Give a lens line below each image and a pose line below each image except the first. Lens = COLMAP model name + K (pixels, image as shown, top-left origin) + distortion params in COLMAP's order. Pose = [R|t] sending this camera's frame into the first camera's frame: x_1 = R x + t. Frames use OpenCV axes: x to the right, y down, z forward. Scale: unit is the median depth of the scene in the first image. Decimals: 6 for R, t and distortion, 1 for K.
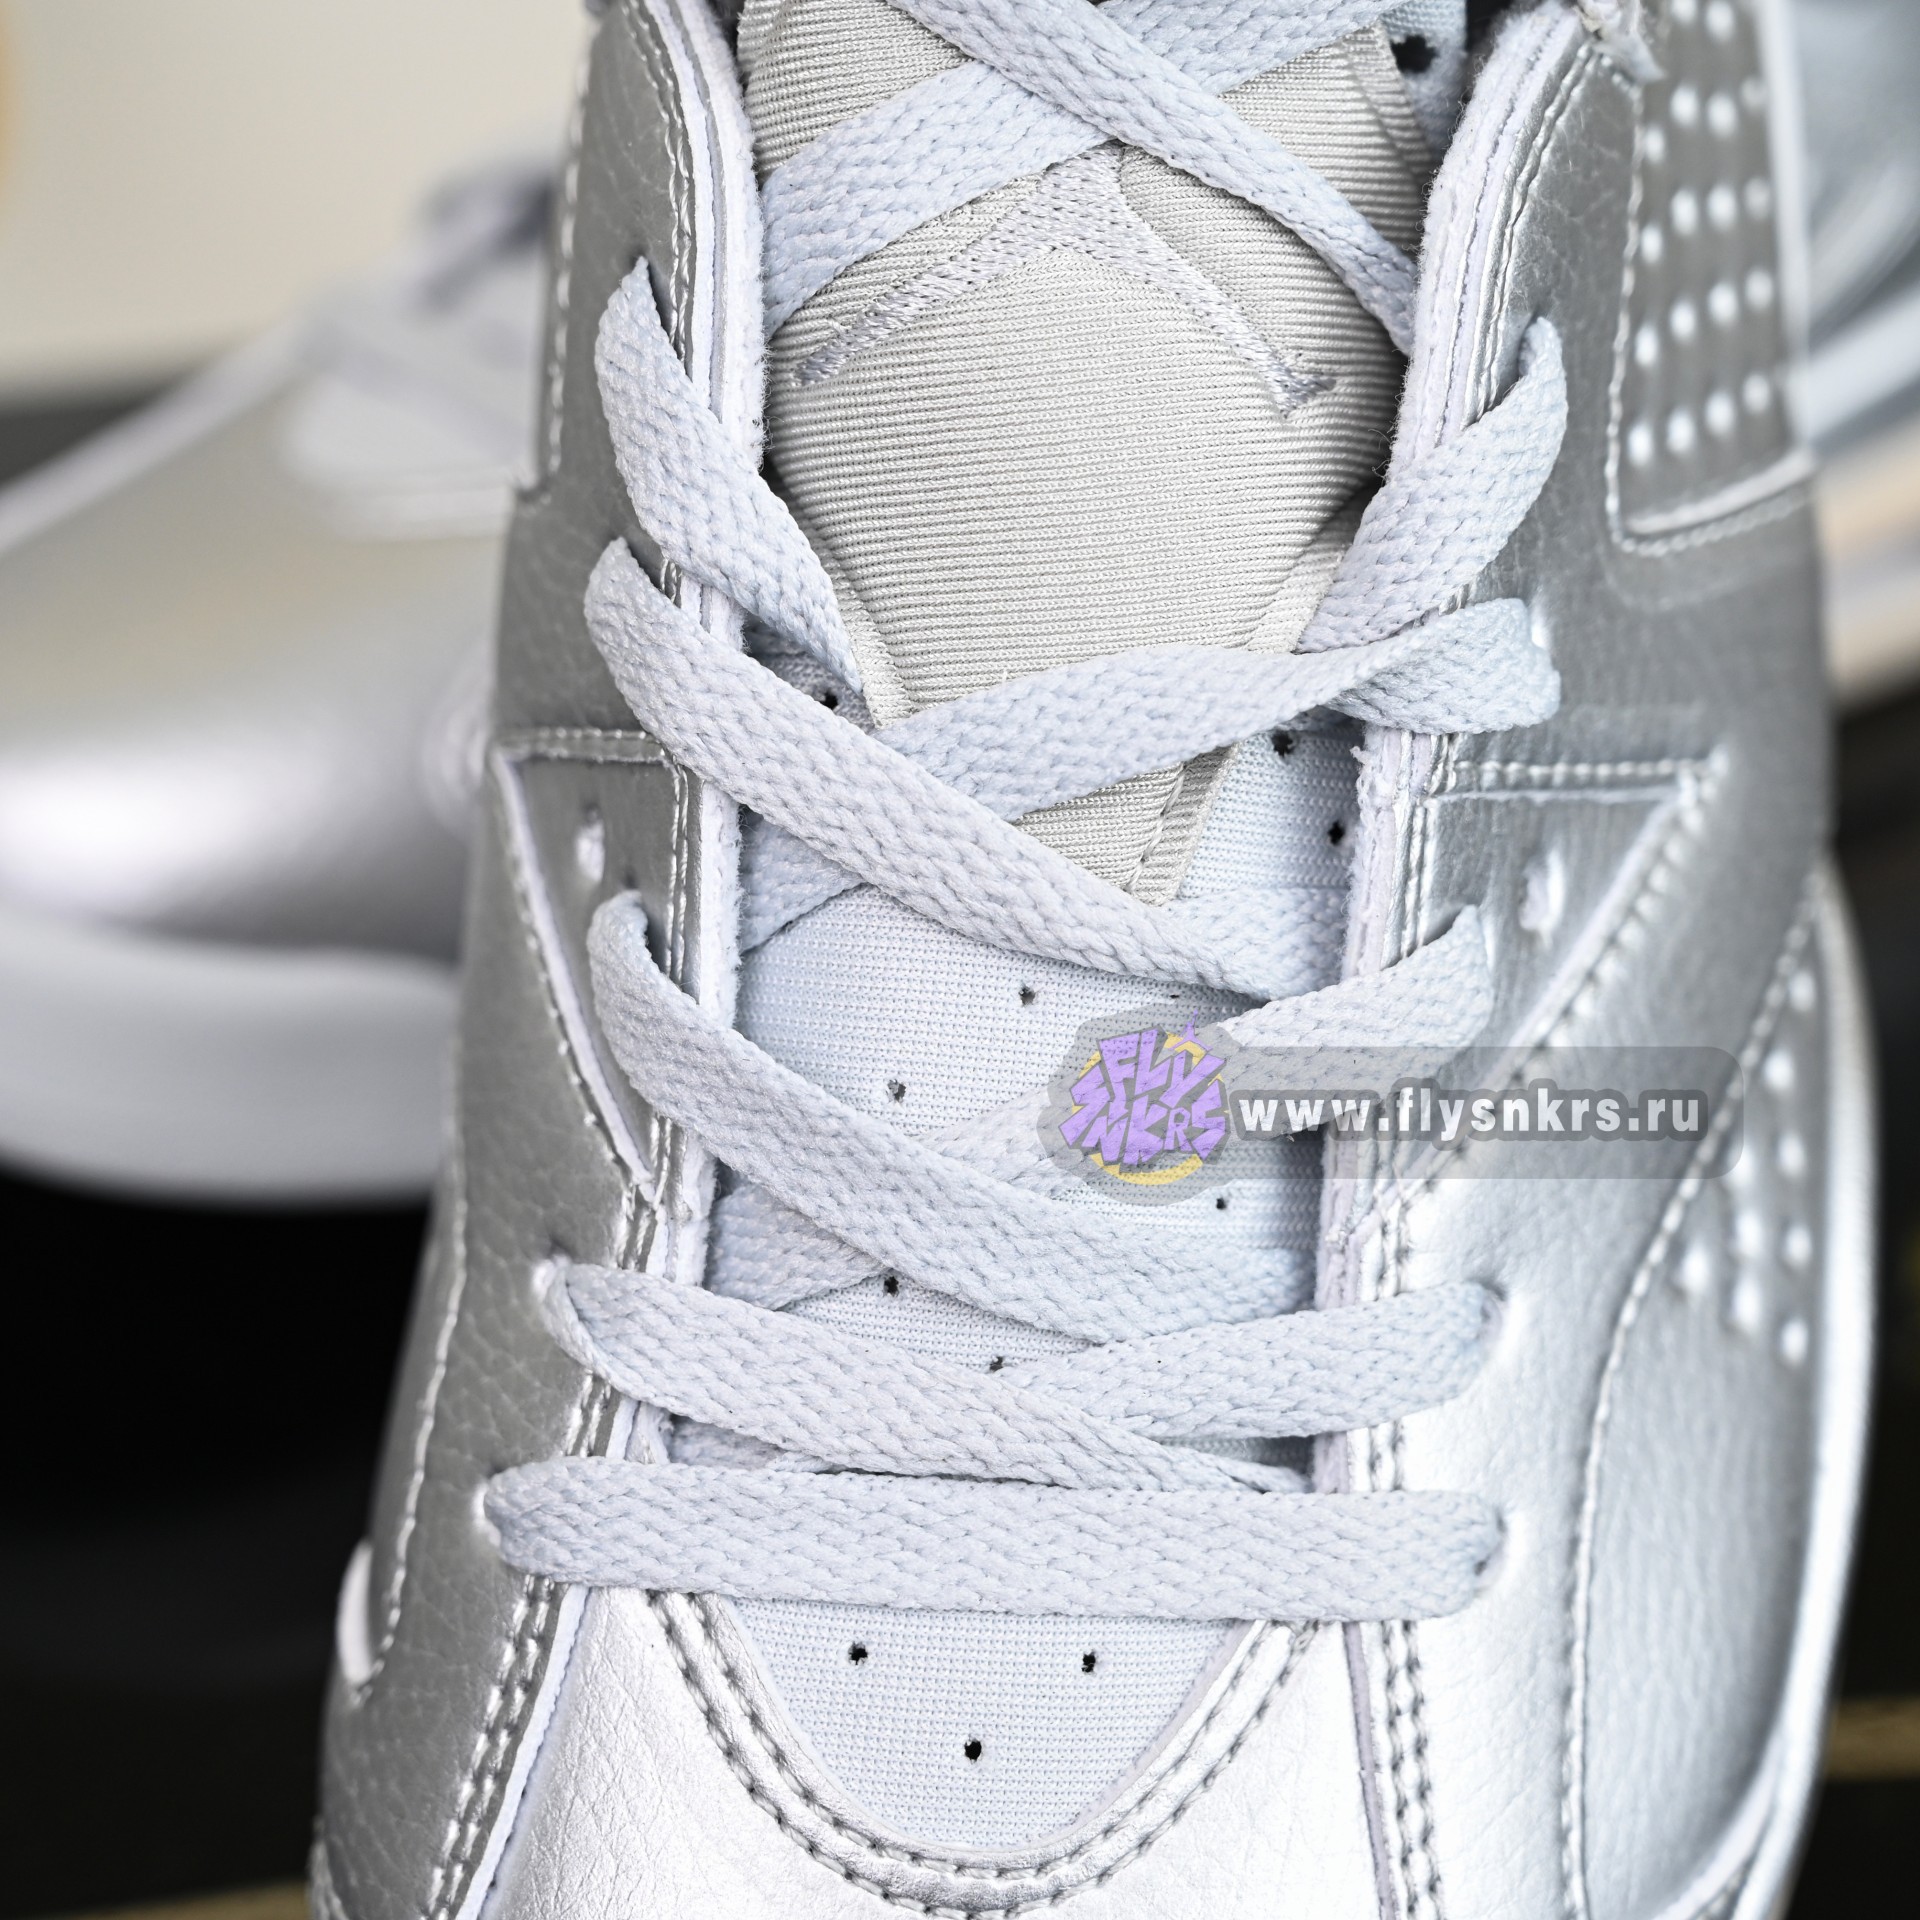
lens RADIAL K [[6391.7, 0, 960.1], [0, 6391.7, 961.6], [0, 0, 1]] dist [0.051009, 0.000000]
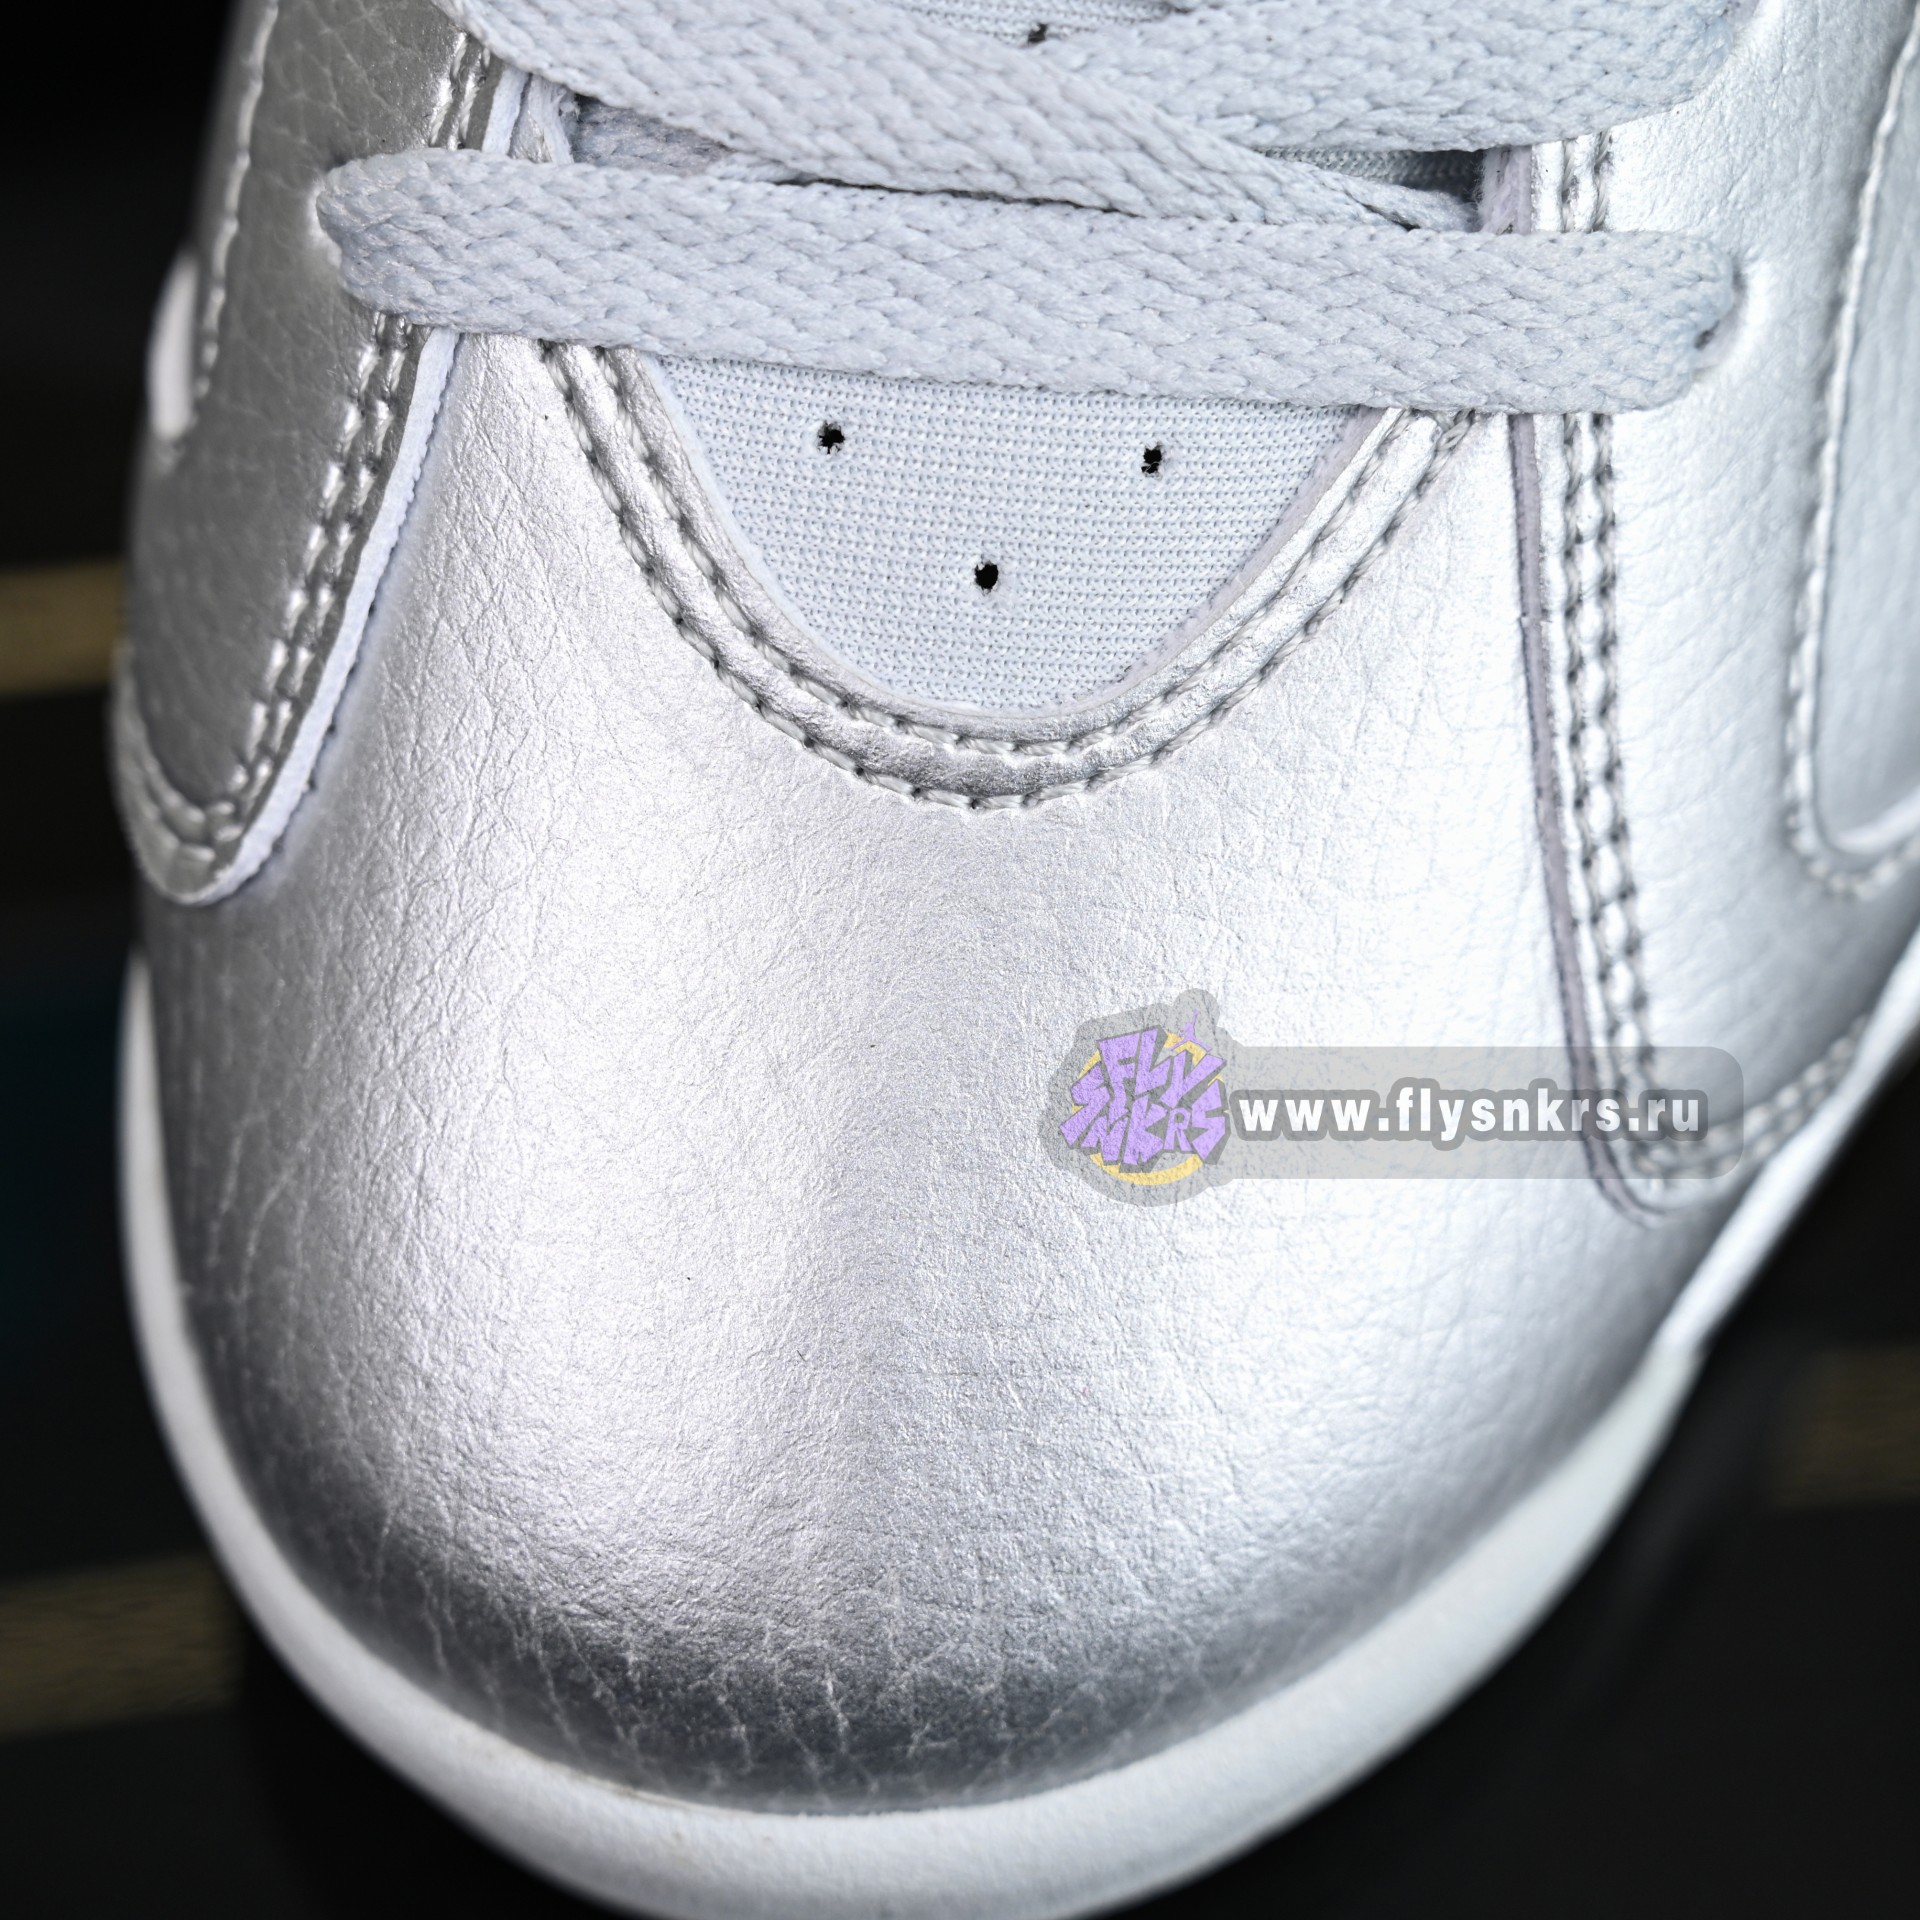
lens RADIAL K [[4495.3, 0, 967.1], [0, 4495.3, 962.6], [0, 0, 1]] dist [-0.039173, 0.000000]
pose [[0.998378, 0.040152, -0.040370, 0.021983], [-0.026215, 0.953553, 0.300081, 0.012557], [0.050544, -0.298536, 0.953059, 0.501108]]
